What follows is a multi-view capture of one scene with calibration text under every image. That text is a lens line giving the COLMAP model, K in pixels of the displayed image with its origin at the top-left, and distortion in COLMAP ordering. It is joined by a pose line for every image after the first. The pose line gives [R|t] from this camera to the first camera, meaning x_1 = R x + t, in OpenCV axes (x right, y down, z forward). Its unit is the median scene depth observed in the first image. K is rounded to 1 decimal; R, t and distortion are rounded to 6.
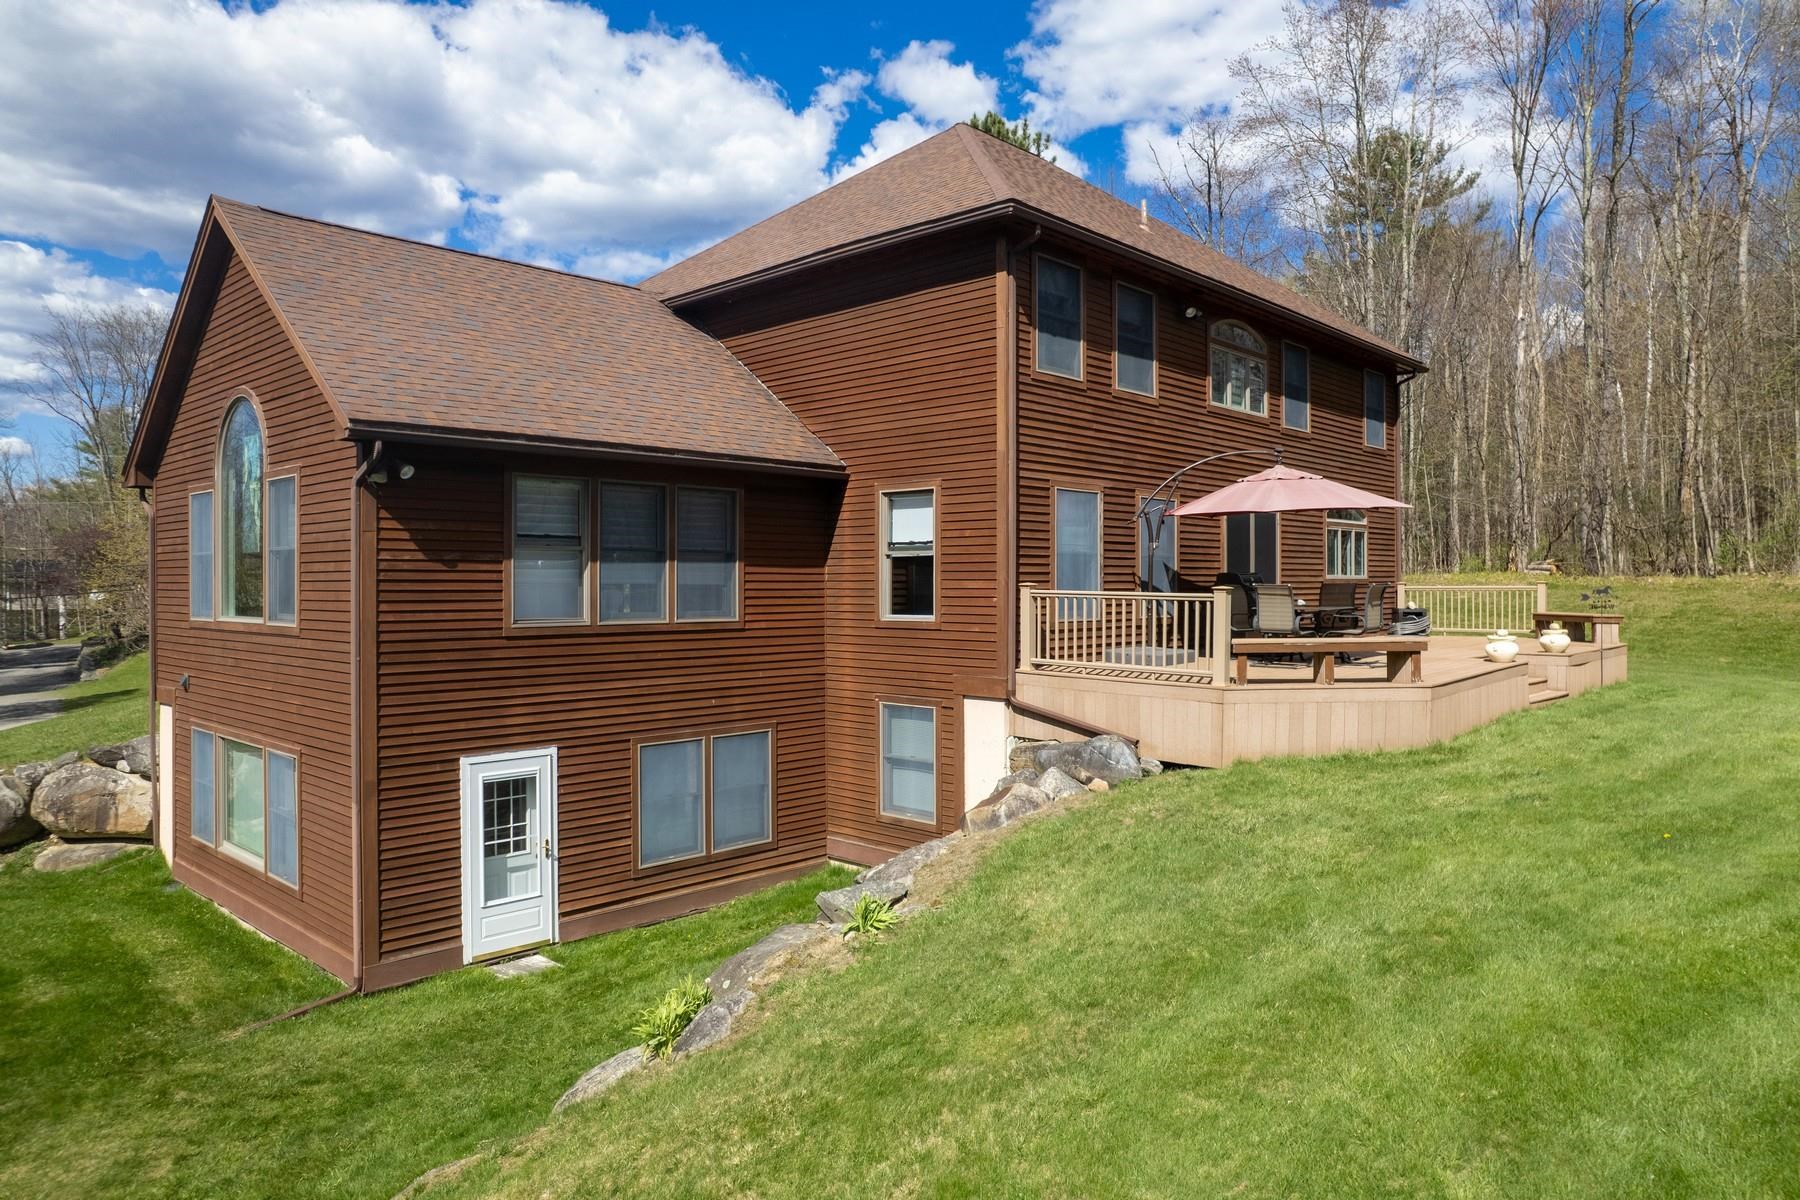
lens RADIAL K [[1150.1, 0, 882.2], [0, 1150.1, 545.6], [0, 0, 1]] dist [-0.010947, 0.002579]
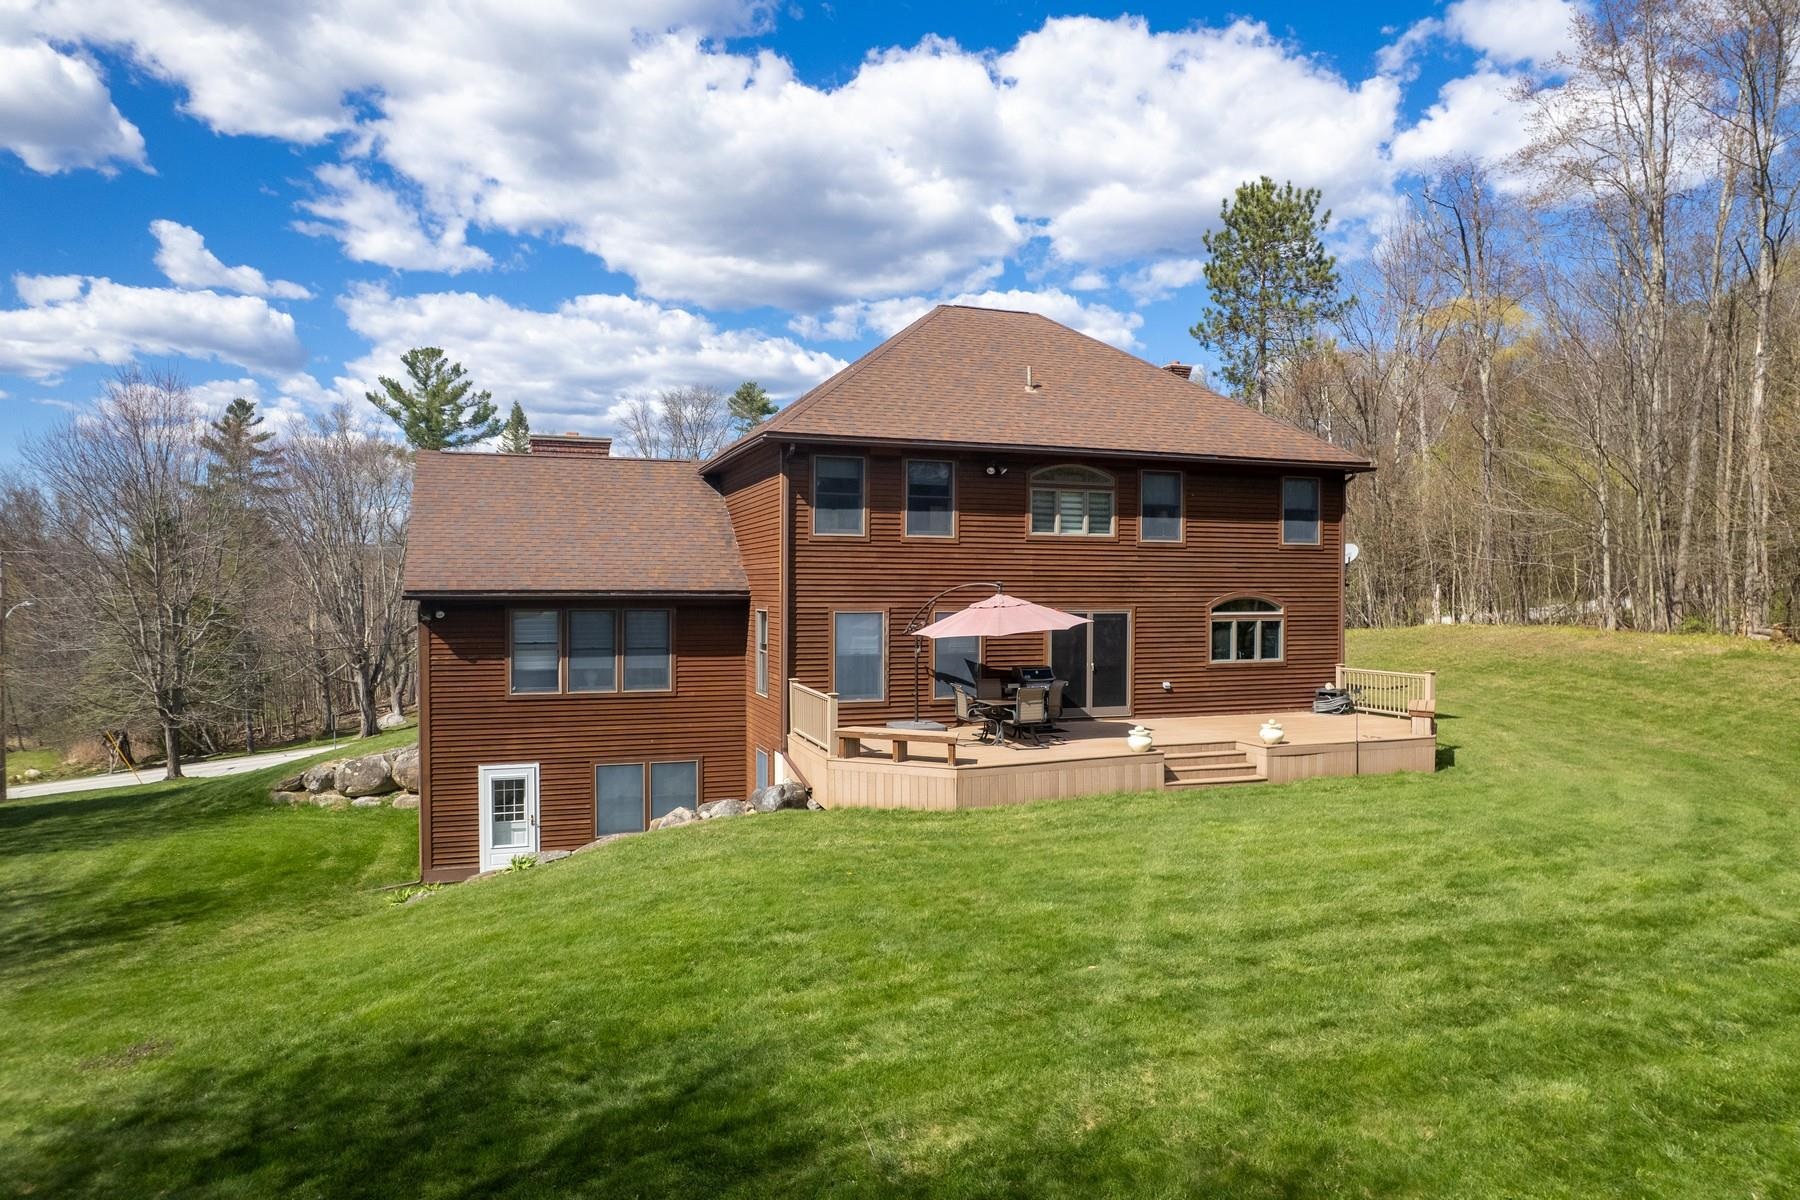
lens RADIAL K [[1150.1, 0, 901.5], [0, 1150.1, 602.2], [0, 0, 1]] dist [-0.010947, 0.002579]
pose [[0.890756, 0.009967, -0.454373, 0.819292], [0.011645, 0.998931, 0.044743, -0.117017], [0.454333, -0.045146, 0.889687, -0.246827]]
